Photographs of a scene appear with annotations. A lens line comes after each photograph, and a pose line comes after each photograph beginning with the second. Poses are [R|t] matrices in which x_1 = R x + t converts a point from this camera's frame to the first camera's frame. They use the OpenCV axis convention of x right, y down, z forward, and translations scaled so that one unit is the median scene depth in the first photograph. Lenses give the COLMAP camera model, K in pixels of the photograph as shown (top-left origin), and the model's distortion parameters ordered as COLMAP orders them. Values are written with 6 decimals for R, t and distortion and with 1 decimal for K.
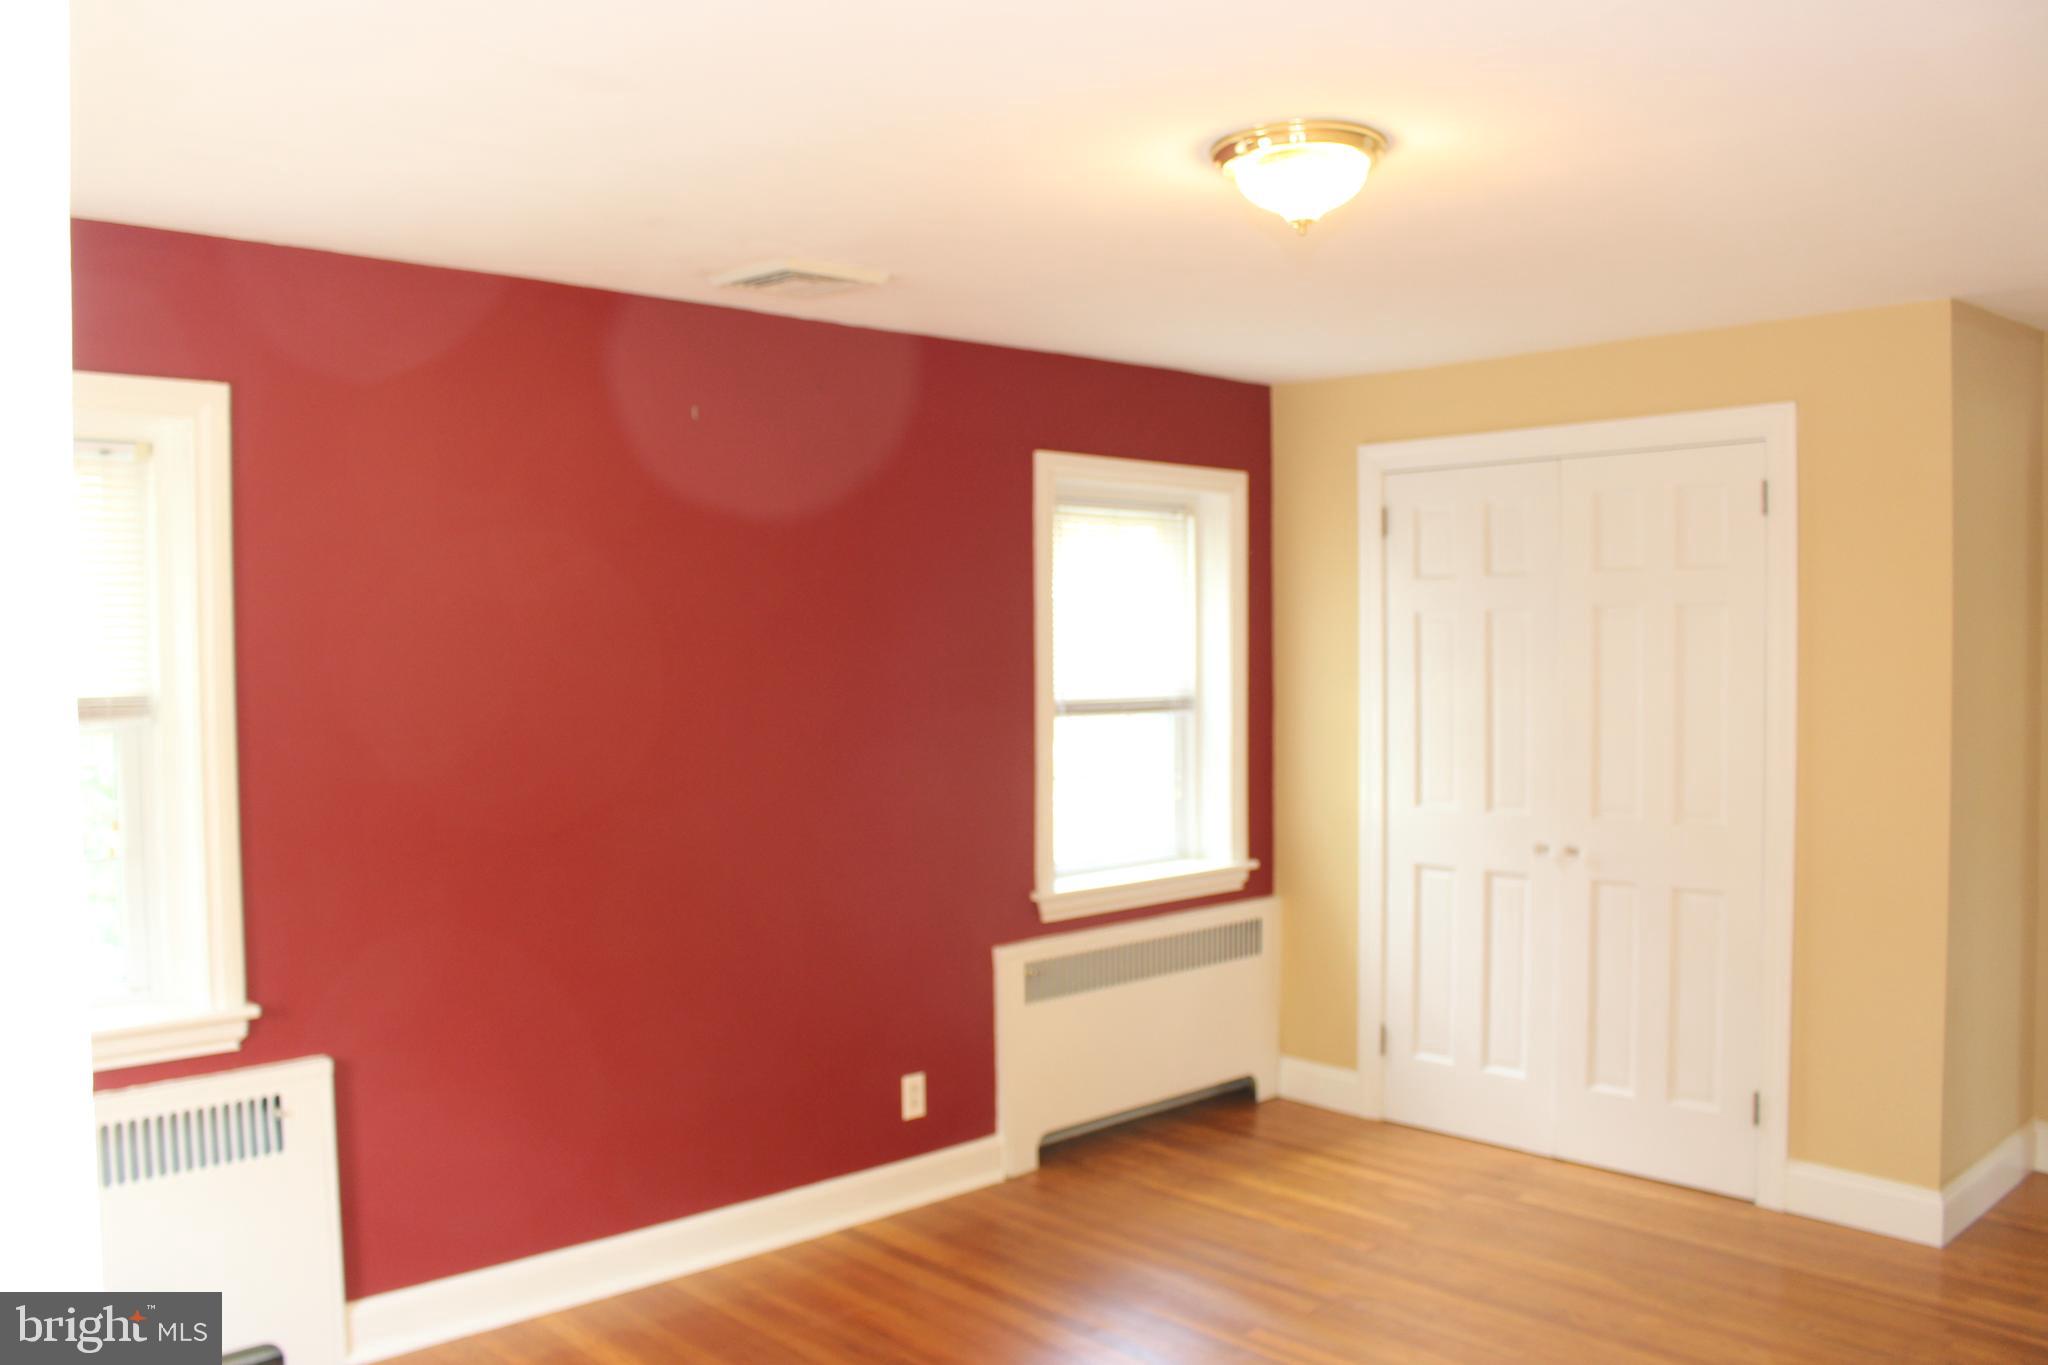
lens RADIAL K [[1705.8, 0, 1030.3], [0, 1705.8, 678.2], [0, 0, 1]] dist [-0.144797, 0.128323]
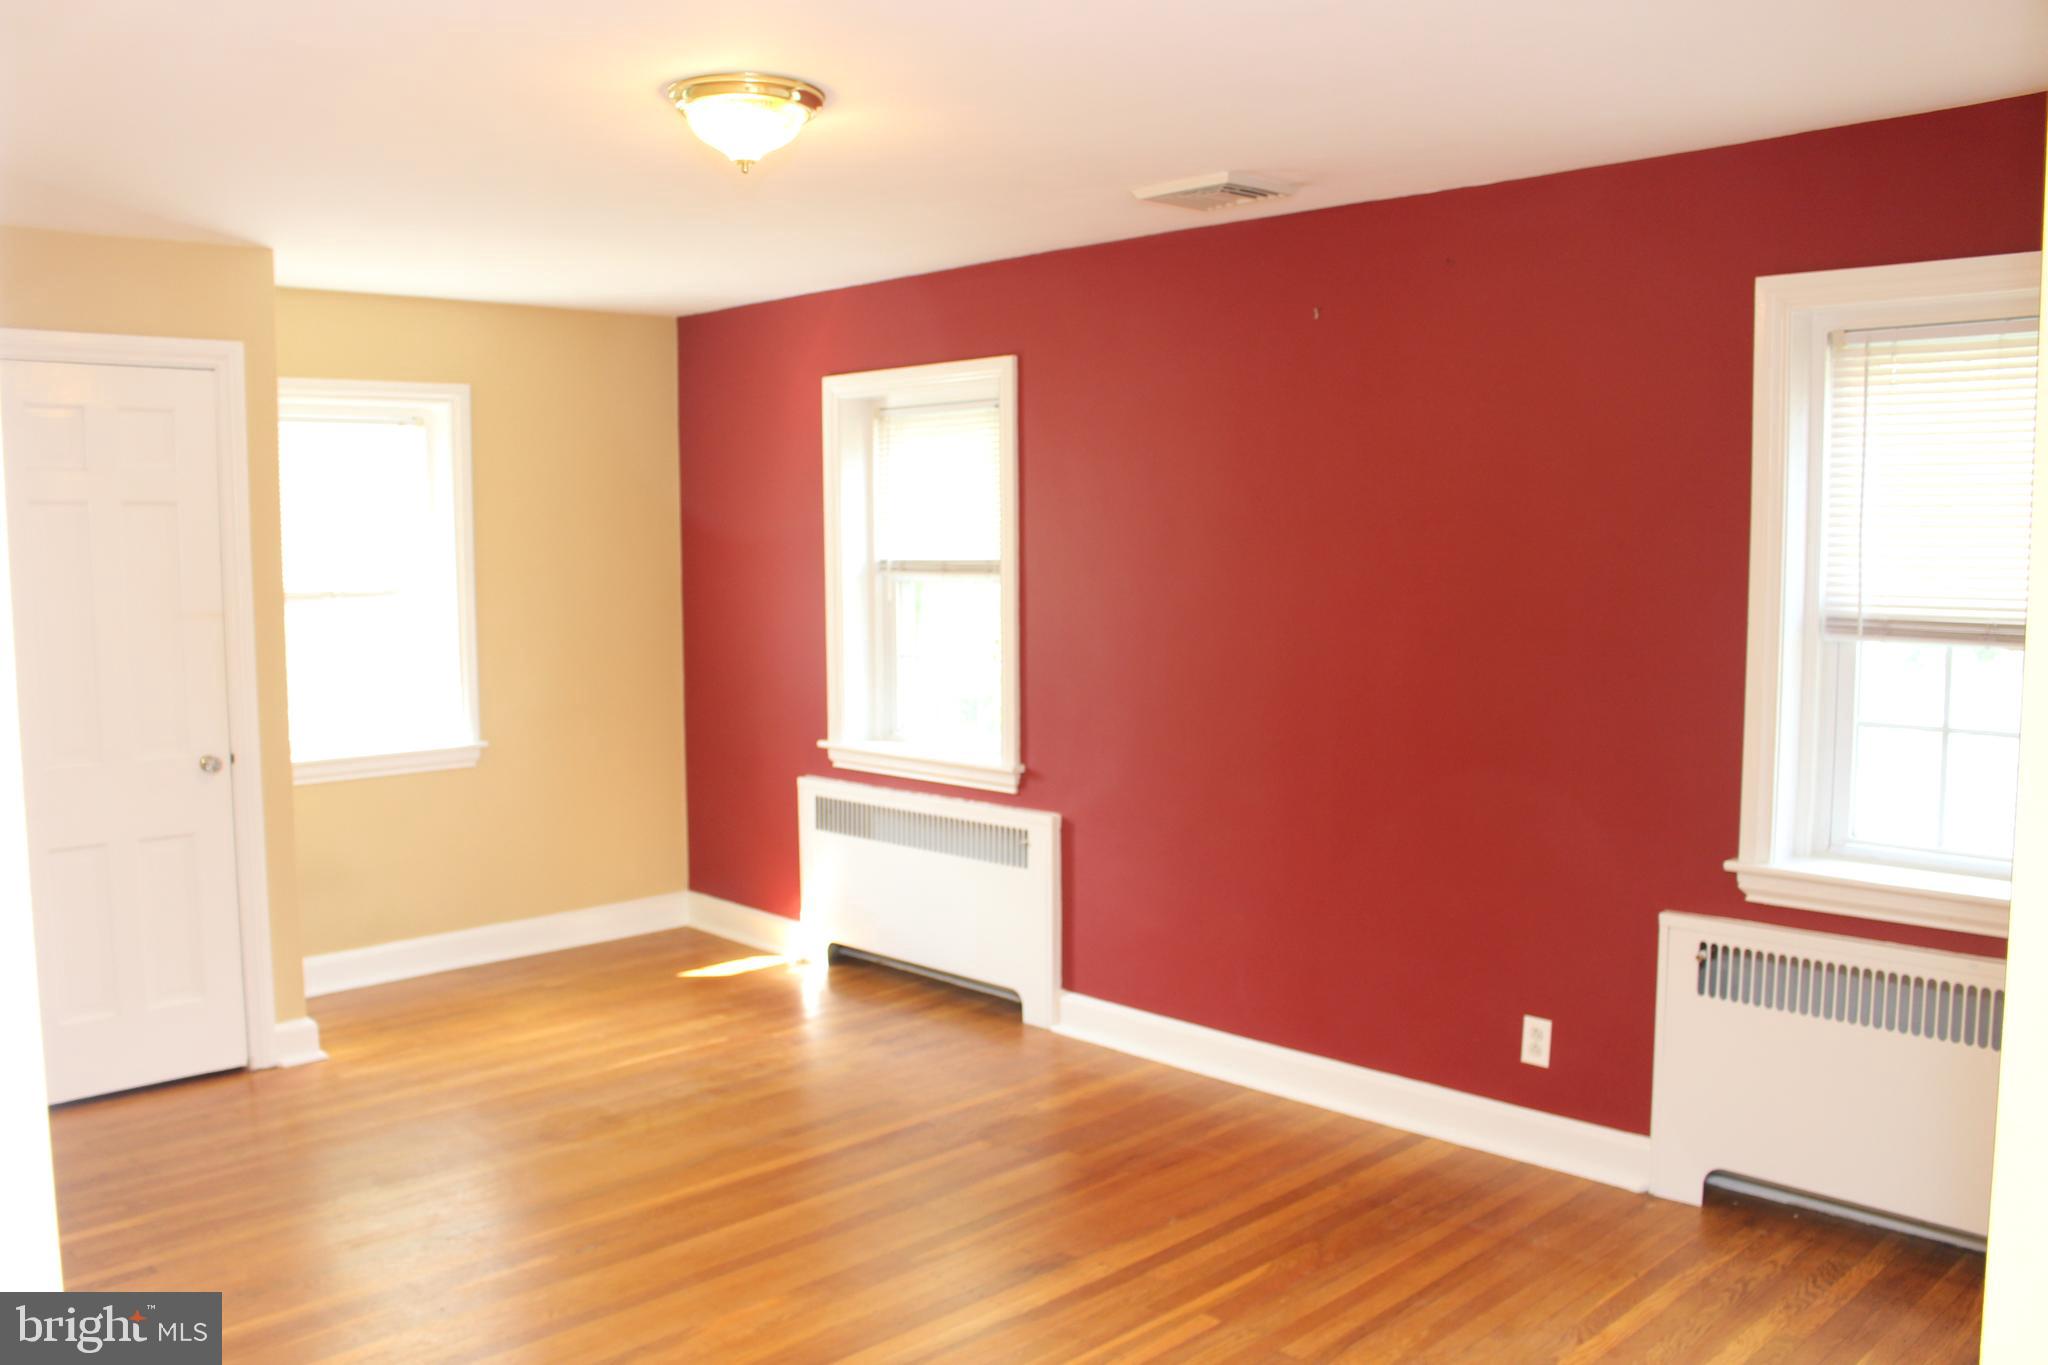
lens RADIAL K [[1705.8, 0, 1030.3], [0, 1705.8, 678.2], [0, 0, 1]] dist [-0.144797, 0.128323]
pose [[0.027214, 0.100819, -0.994532, 0.871782], [-0.012179, 0.994861, 0.100519, -0.032712], [0.999555, 0.009377, 0.028302, 0.783662]]
